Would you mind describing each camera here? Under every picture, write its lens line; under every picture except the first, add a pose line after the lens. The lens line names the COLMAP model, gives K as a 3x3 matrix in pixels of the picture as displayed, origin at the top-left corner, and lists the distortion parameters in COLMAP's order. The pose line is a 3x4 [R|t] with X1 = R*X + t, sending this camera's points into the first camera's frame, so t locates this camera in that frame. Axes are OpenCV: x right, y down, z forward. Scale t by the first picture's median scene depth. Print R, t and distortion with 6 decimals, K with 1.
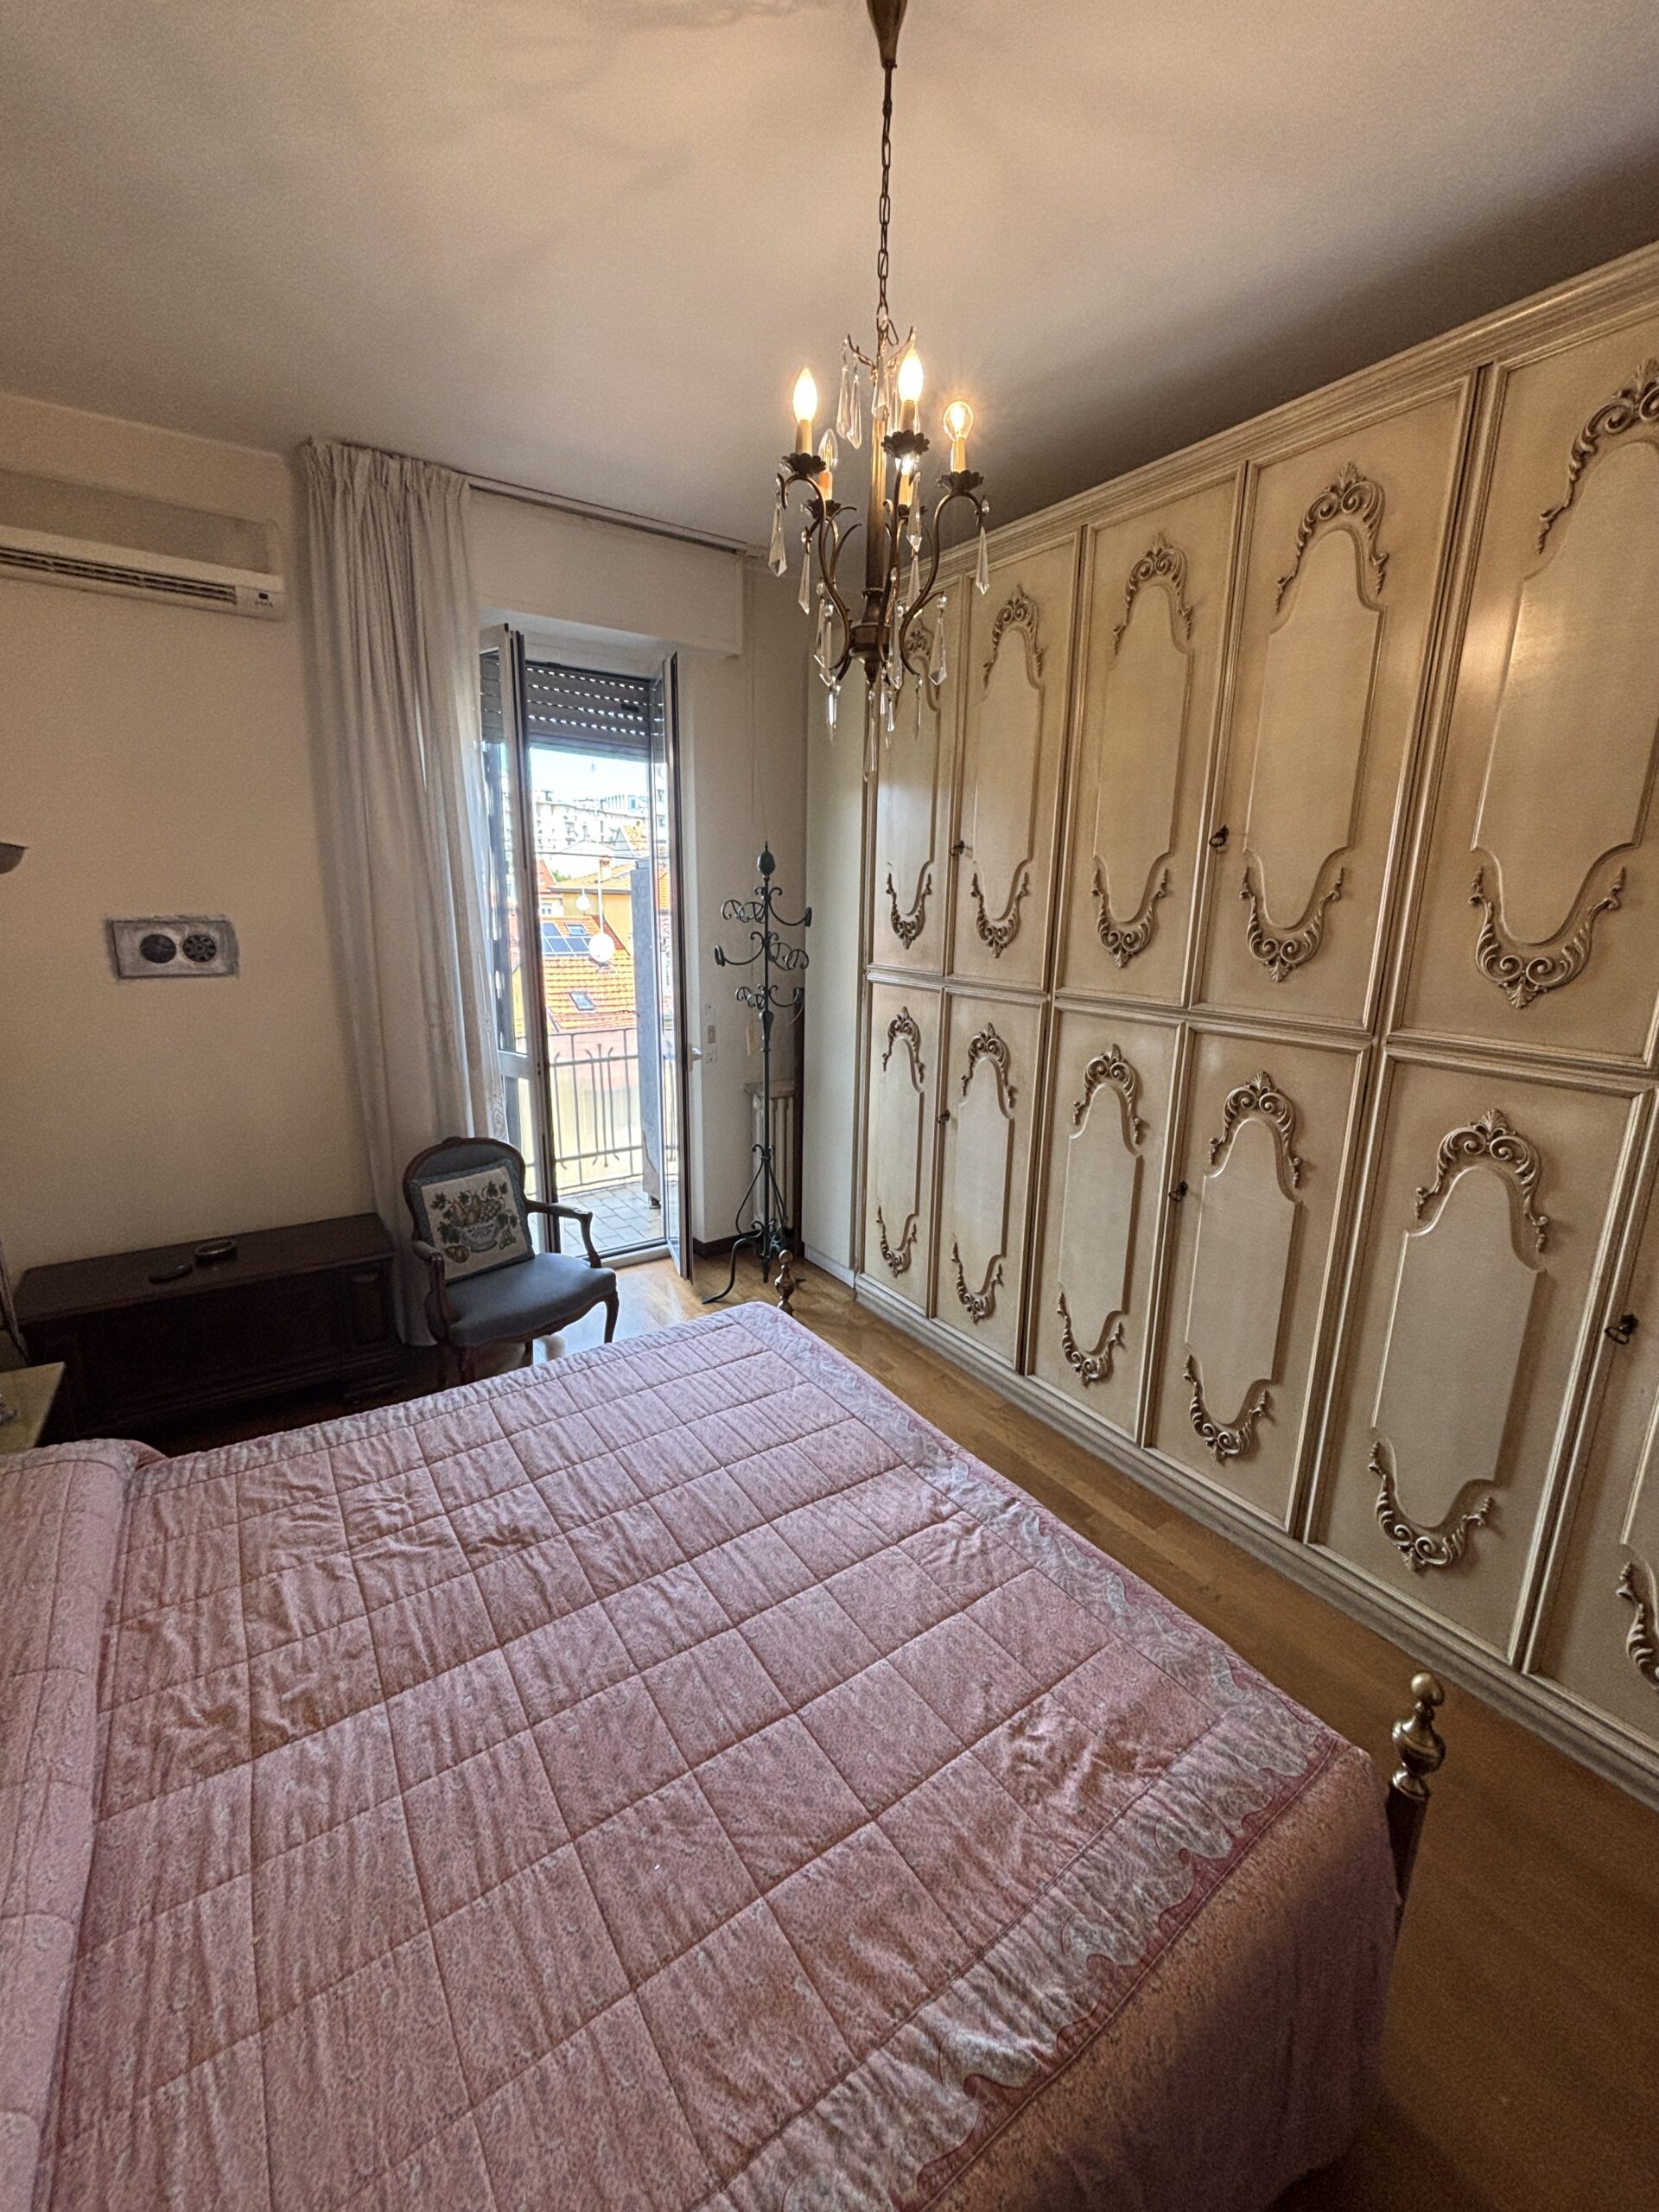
lens RADIAL K [[894.8, 0, 835.0], [0, 894.8, 1100.7], [0, 0, 1]] dist [0.005891, 0.000801]
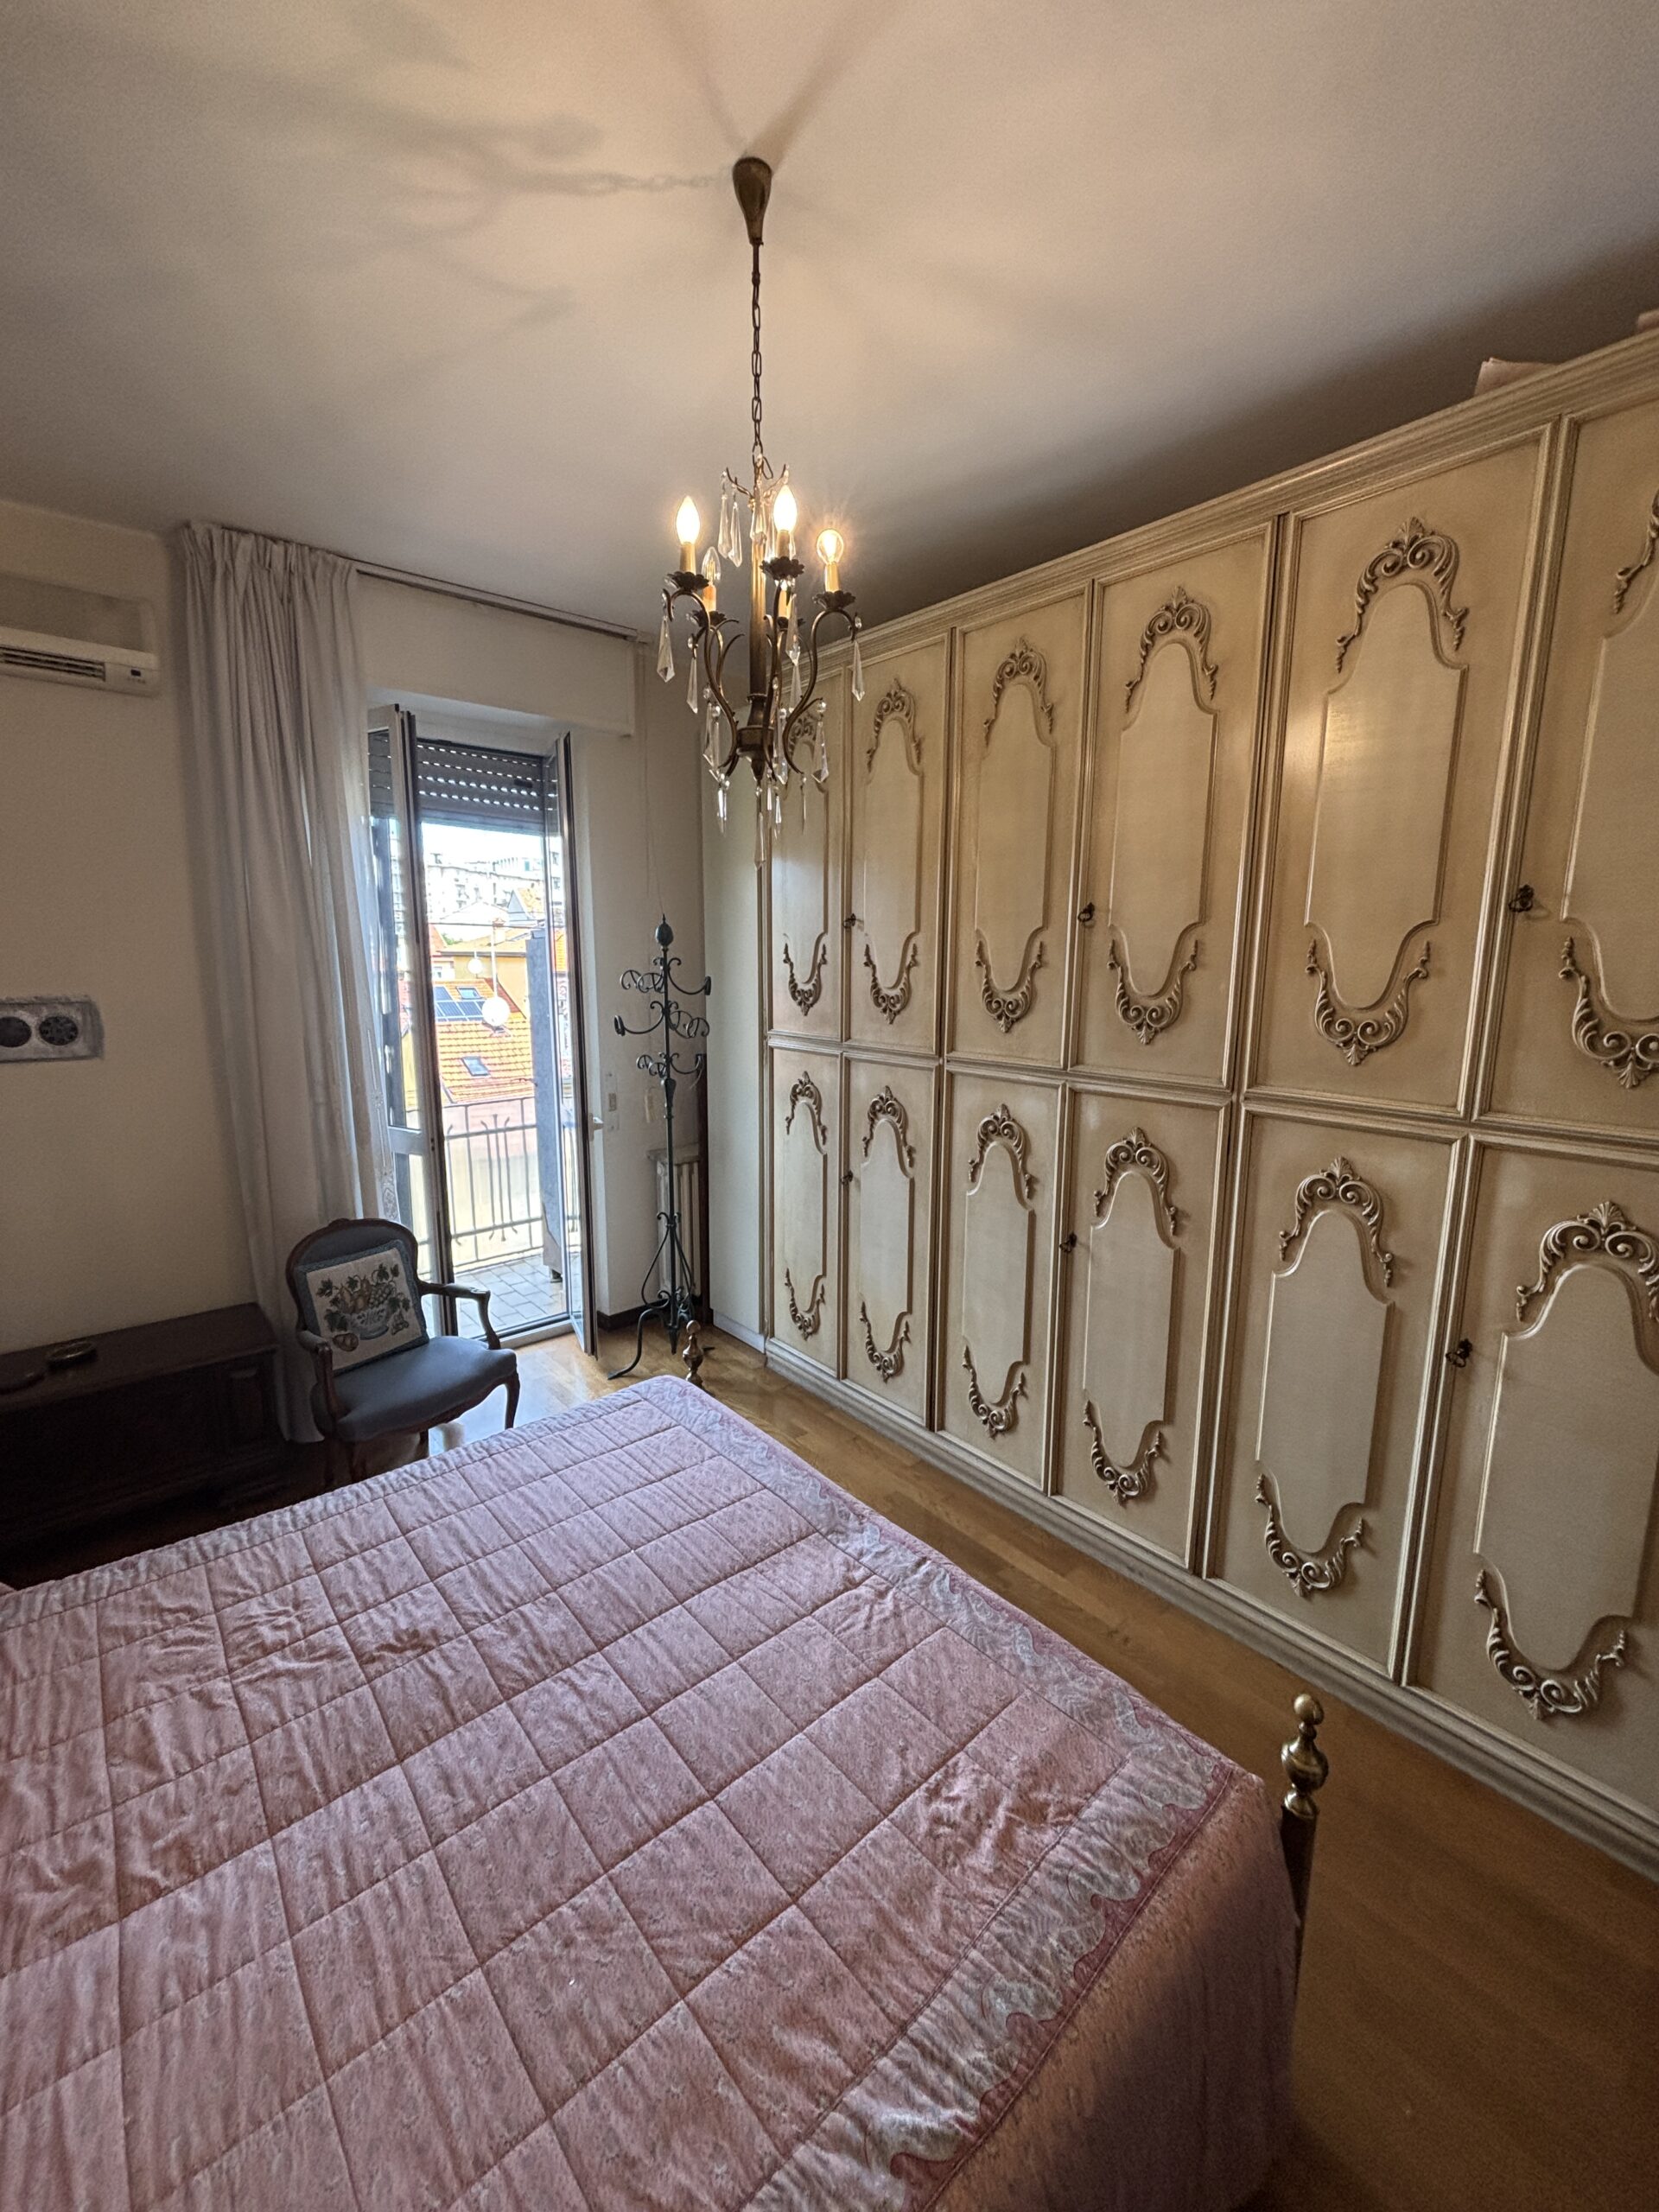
lens RADIAL K [[896.9, 0, 833.9], [0, 896.9, 1101.4], [0, 0, 1]] dist [0.000436, 0.004276]
pose [[0.994090, -0.029660, 0.104428, 0.006023], [0.036102, 0.997524, -0.060353, -0.015251], [-0.102380, 0.063766, 0.992700, -0.033876]]
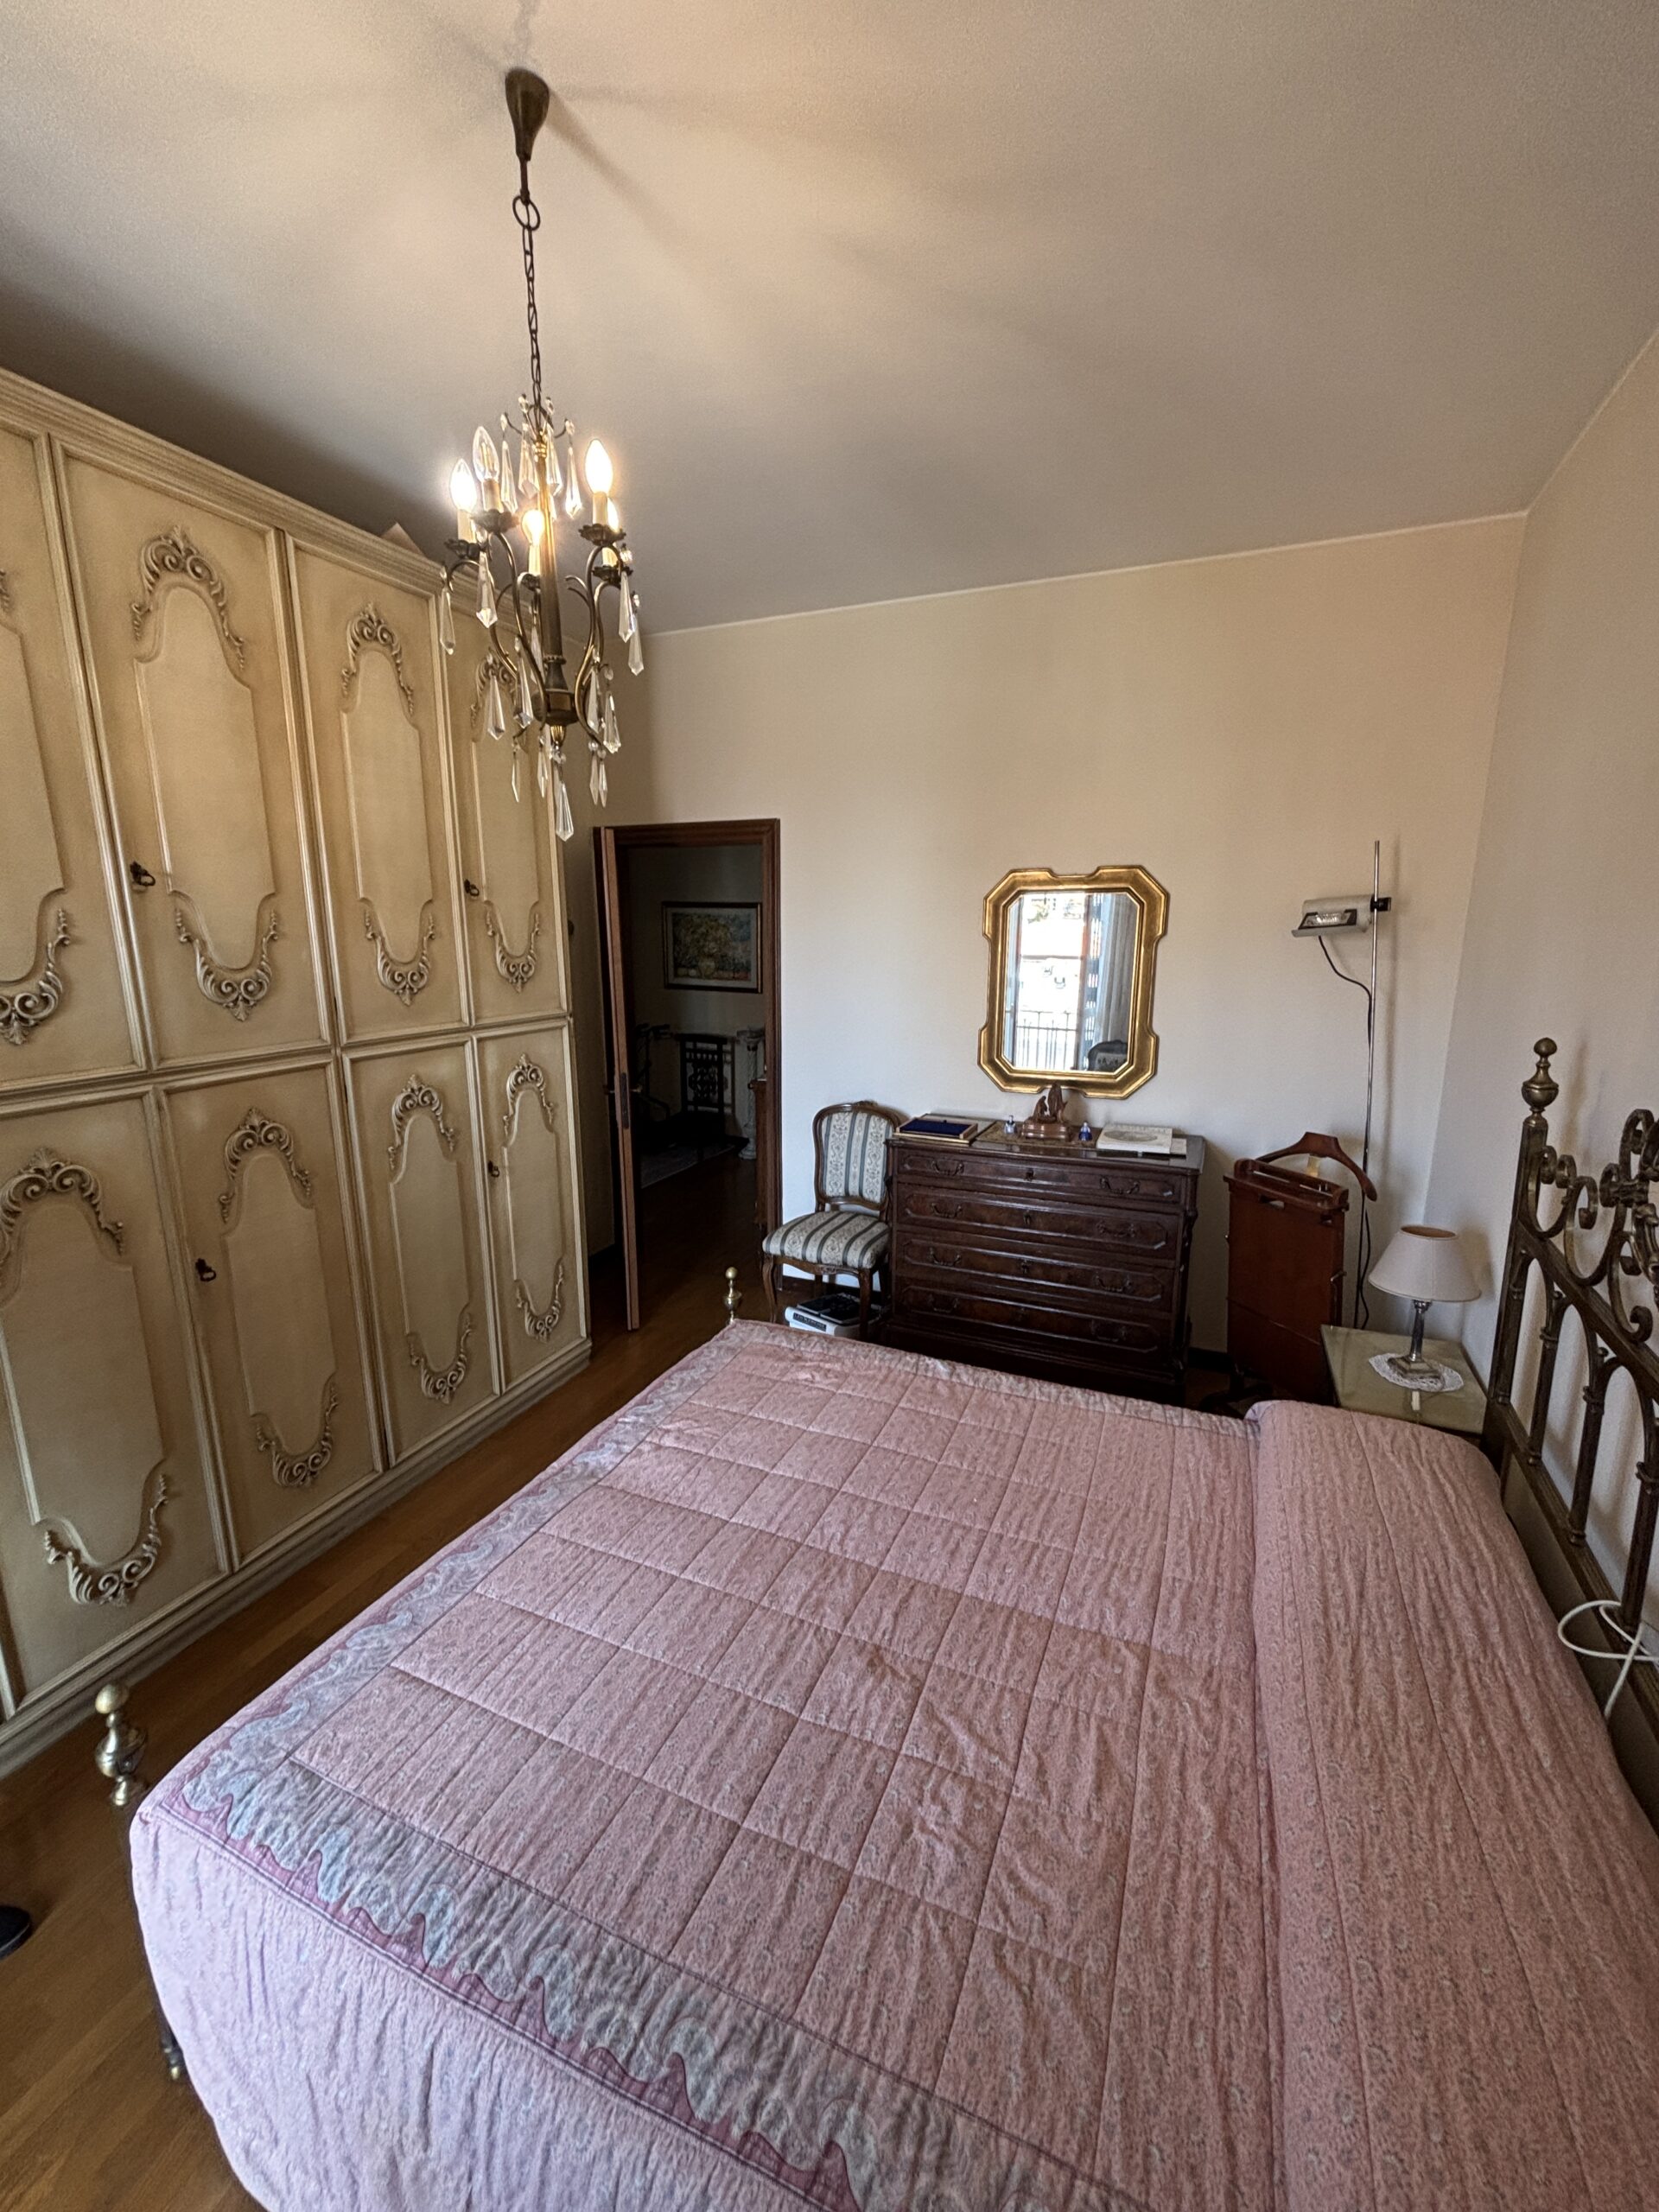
lens RADIAL K [[892.4, 0, 829.5], [0, 892.4, 1106.0], [0, 0, 1]] dist [0.000001, 0.000116]
pose [[-0.521846, -0.192432, 0.831052, -0.908972], [0.186981, 0.924729, 0.331535, -0.320960], [-0.832295, 0.328401, -0.446584, 1.173404]]
